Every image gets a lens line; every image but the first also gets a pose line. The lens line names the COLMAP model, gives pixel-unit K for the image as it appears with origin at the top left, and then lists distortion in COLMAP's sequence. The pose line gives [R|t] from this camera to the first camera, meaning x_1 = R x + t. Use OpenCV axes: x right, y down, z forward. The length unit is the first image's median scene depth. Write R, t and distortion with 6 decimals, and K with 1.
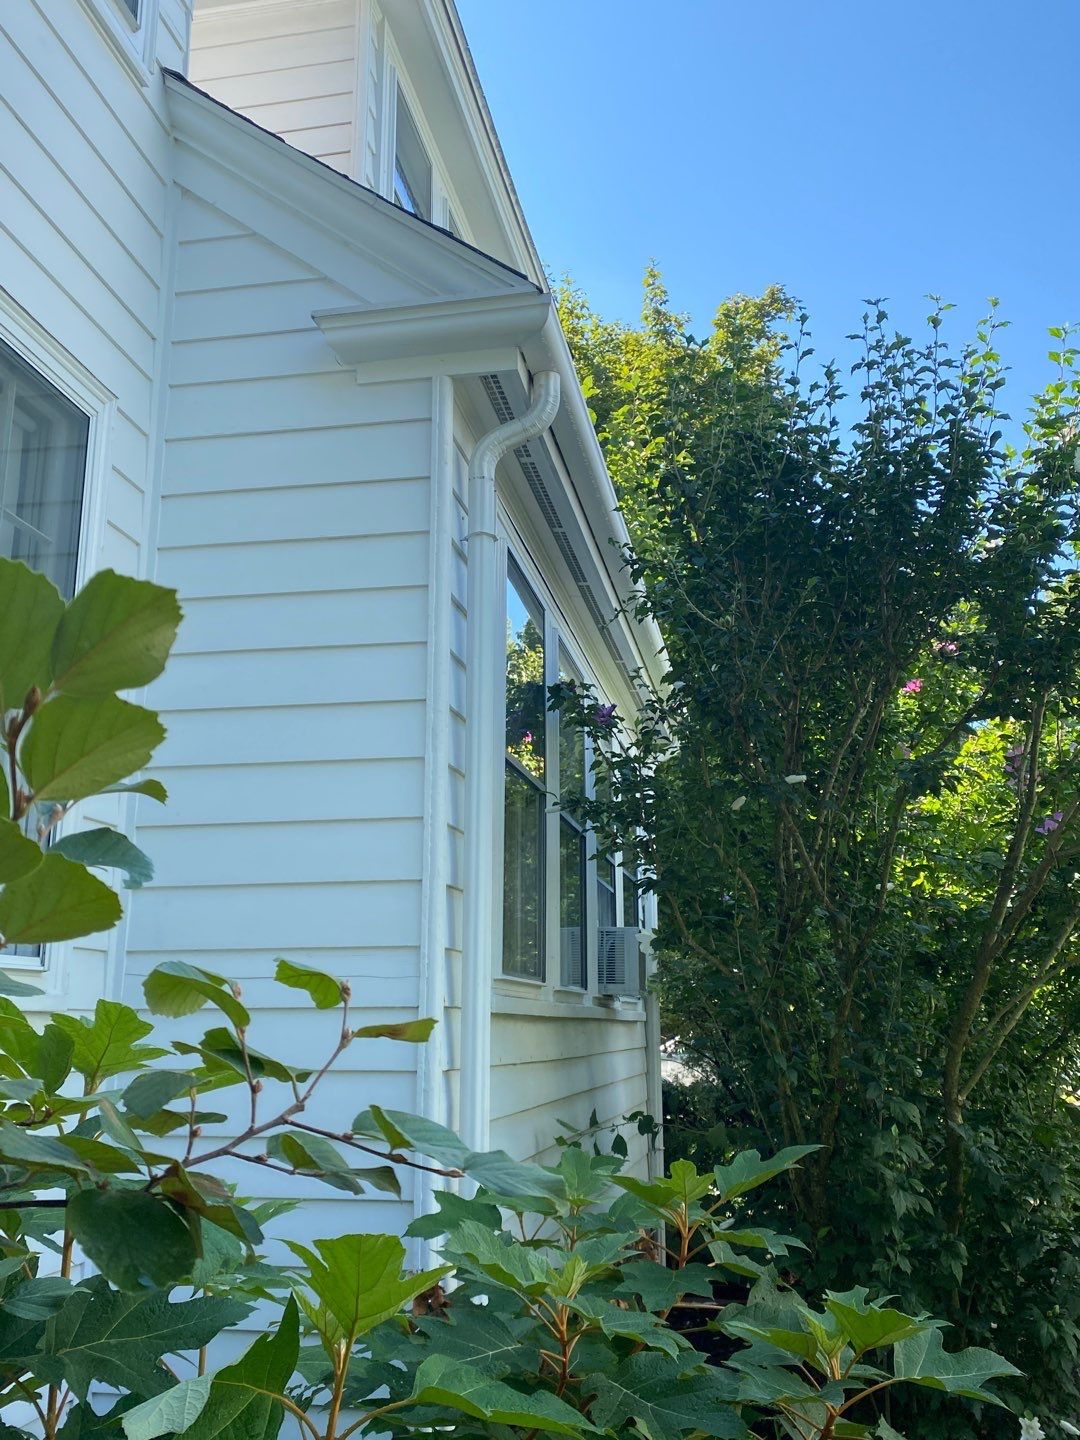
lens RADIAL K [[1327.2, 0, 540.0], [0, 1327.2, 720.0], [0, 0, 1]] dist [-0.012233, -0.023607]
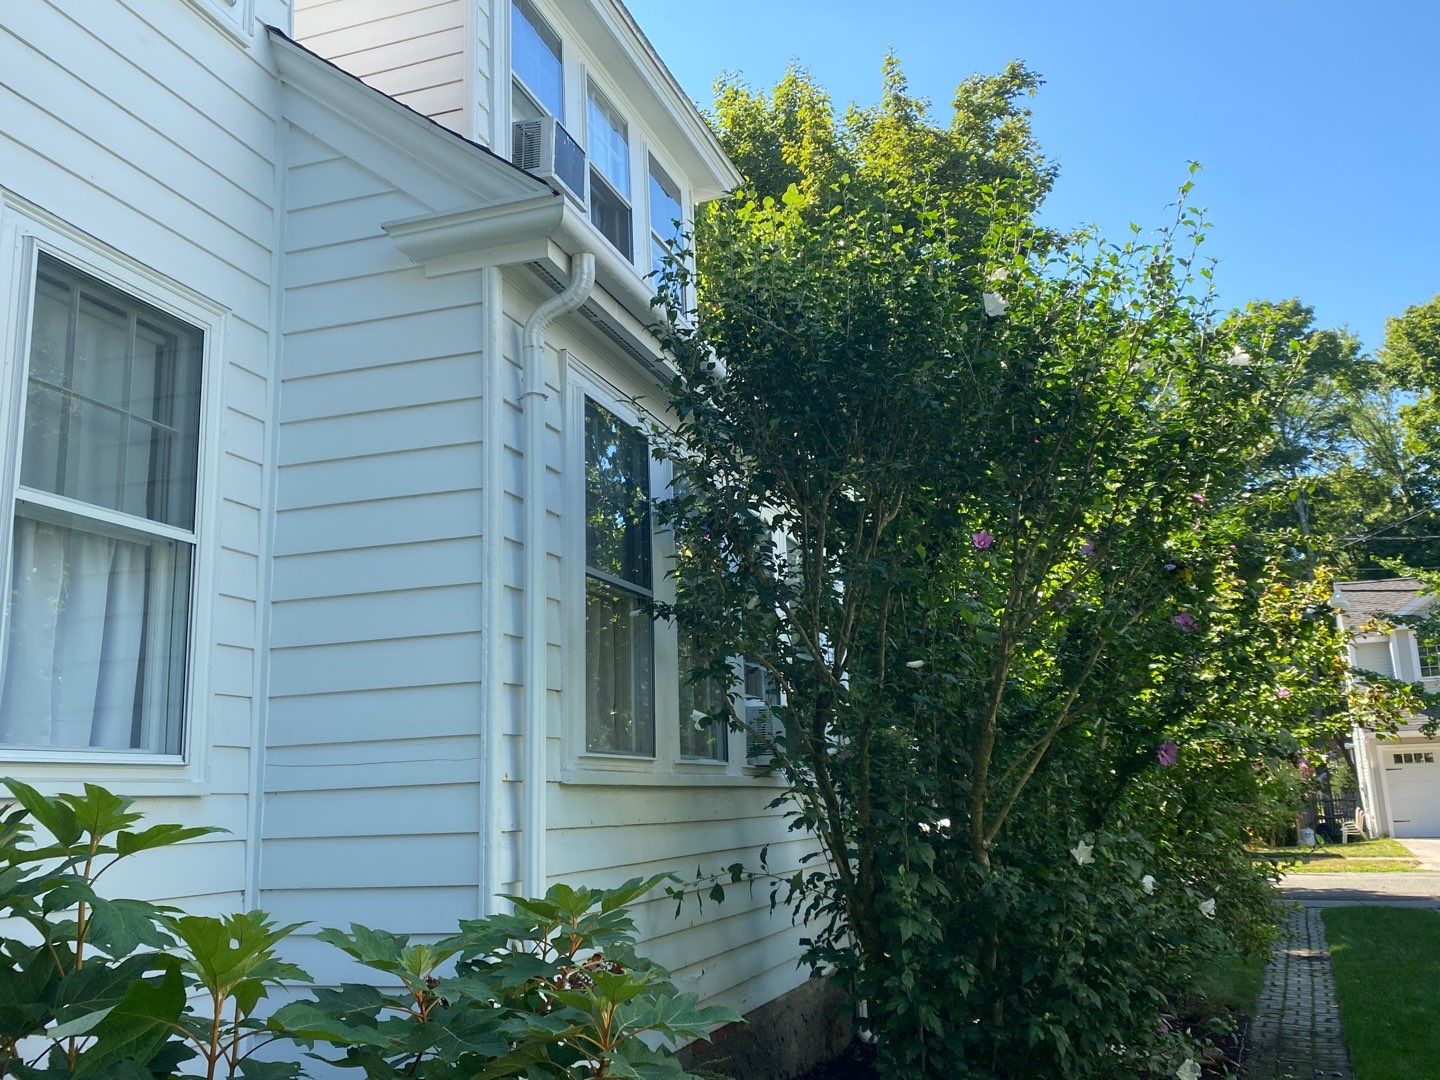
lens RADIAL K [[1312.7, 0, 720.0], [0, 1312.7, 540.0], [0, 0, 1]] dist [-0.030918, -0.006216]
pose [[0.992579, -0.057384, -0.107207, 0.239910], [0.060752, 0.997748, 0.028412, -0.029366], [0.105335, -0.034714, 0.993831, -0.173874]]
